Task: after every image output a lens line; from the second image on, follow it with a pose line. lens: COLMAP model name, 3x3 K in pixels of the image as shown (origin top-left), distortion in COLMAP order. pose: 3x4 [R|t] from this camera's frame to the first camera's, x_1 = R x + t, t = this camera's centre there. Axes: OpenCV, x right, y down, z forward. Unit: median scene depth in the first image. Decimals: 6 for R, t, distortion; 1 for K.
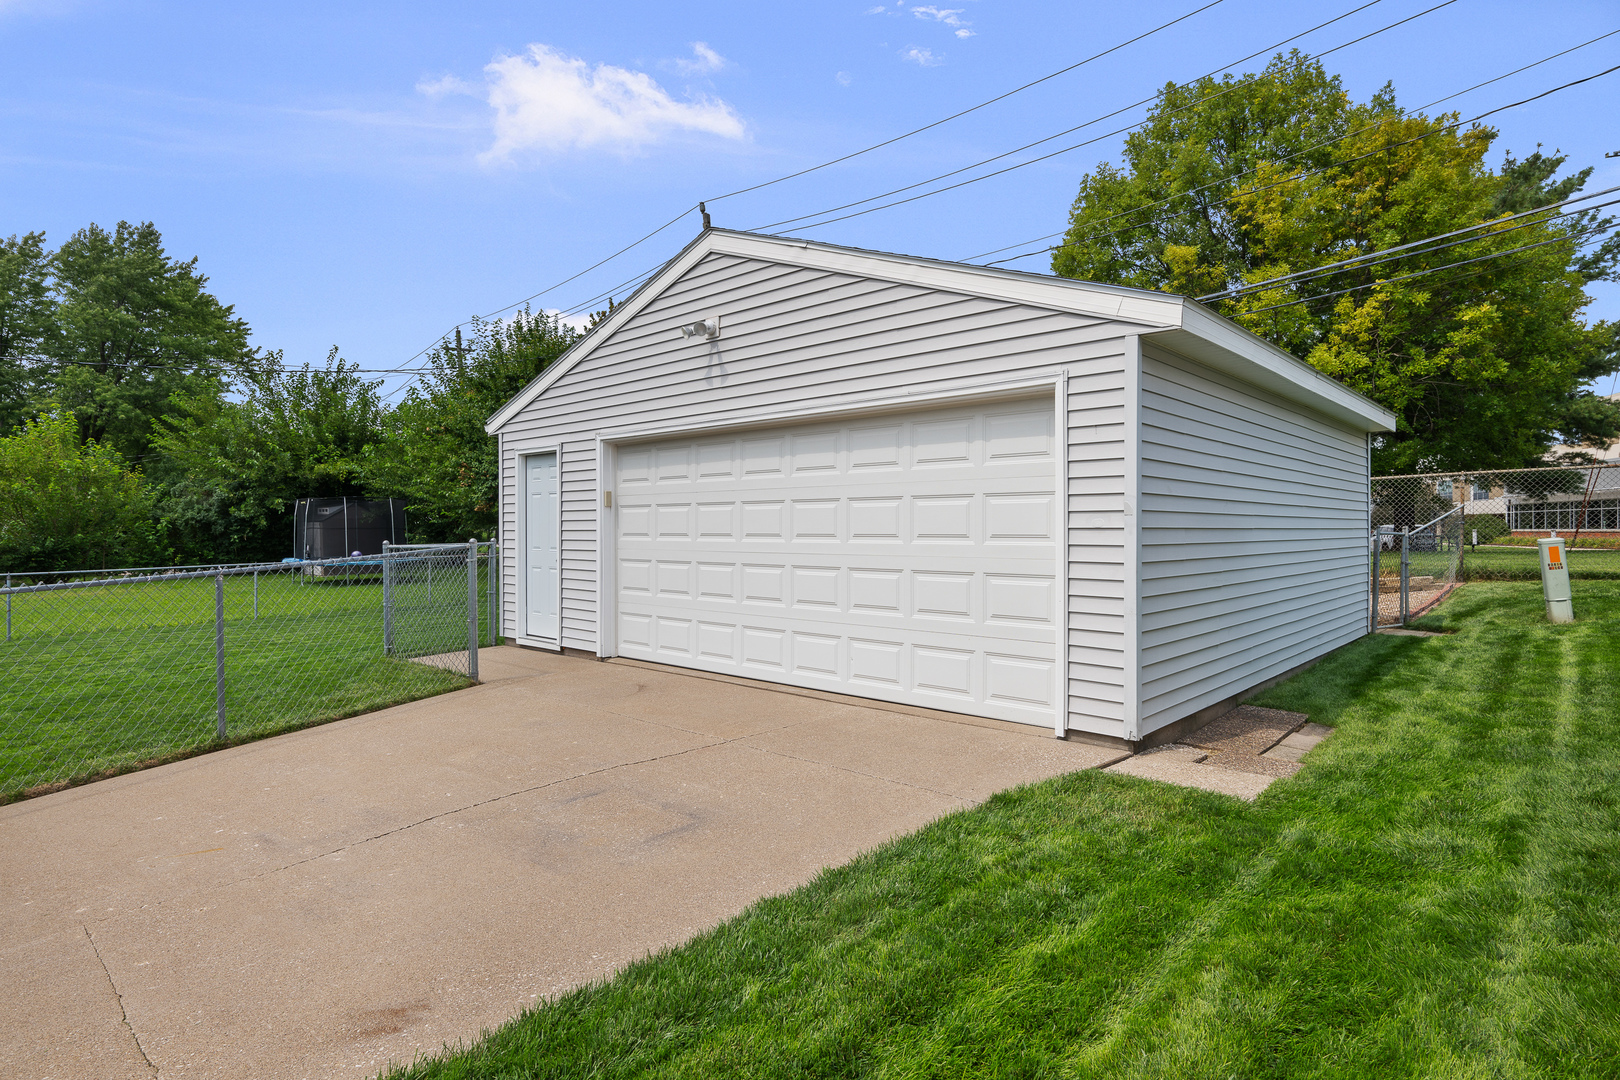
lens RADIAL K [[863.3, 0, 812.2], [0, 863.3, 536.6], [0, 0, 1]] dist [0.002681, 0.000976]
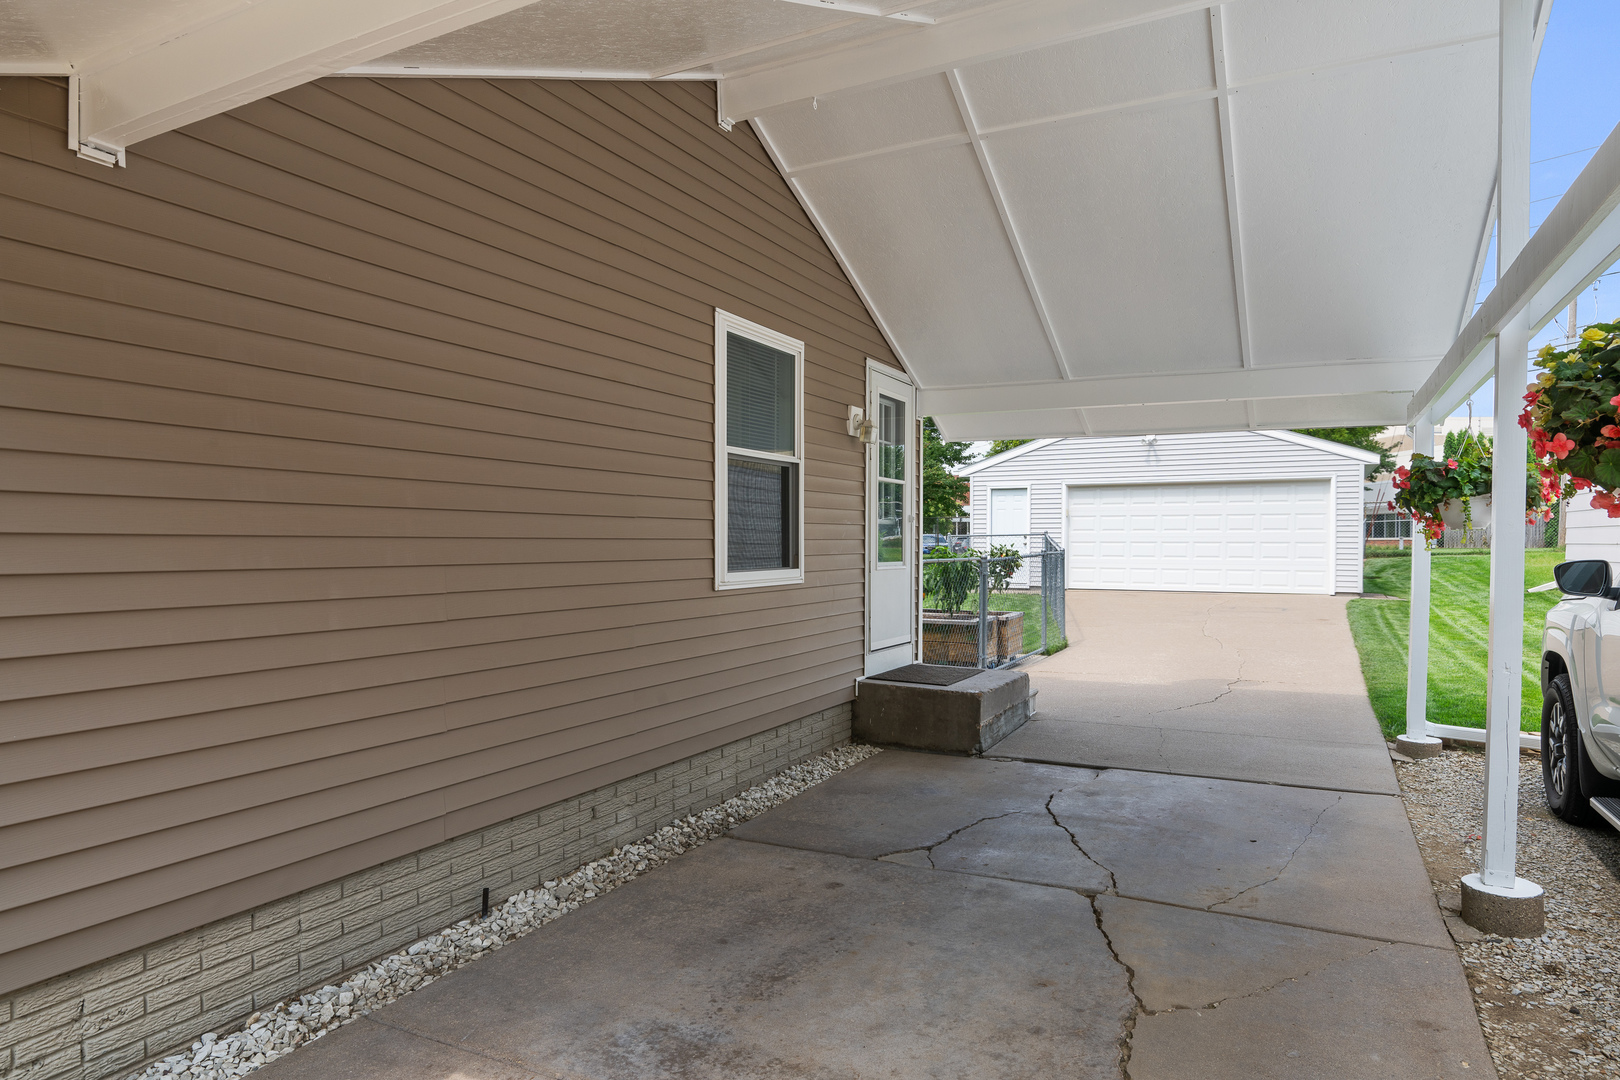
lens RADIAL K [[983.1, 0, 807.9], [0, 983.1, 552.3], [0, 0, 1]] dist [-0.008795, -0.000708]
pose [[0.958689, 0.001273, 0.284454, -2.470735], [-0.000283, 0.999994, -0.003522, 0.097276], [-0.284457, 0.003296, 0.958683, -1.772298]]
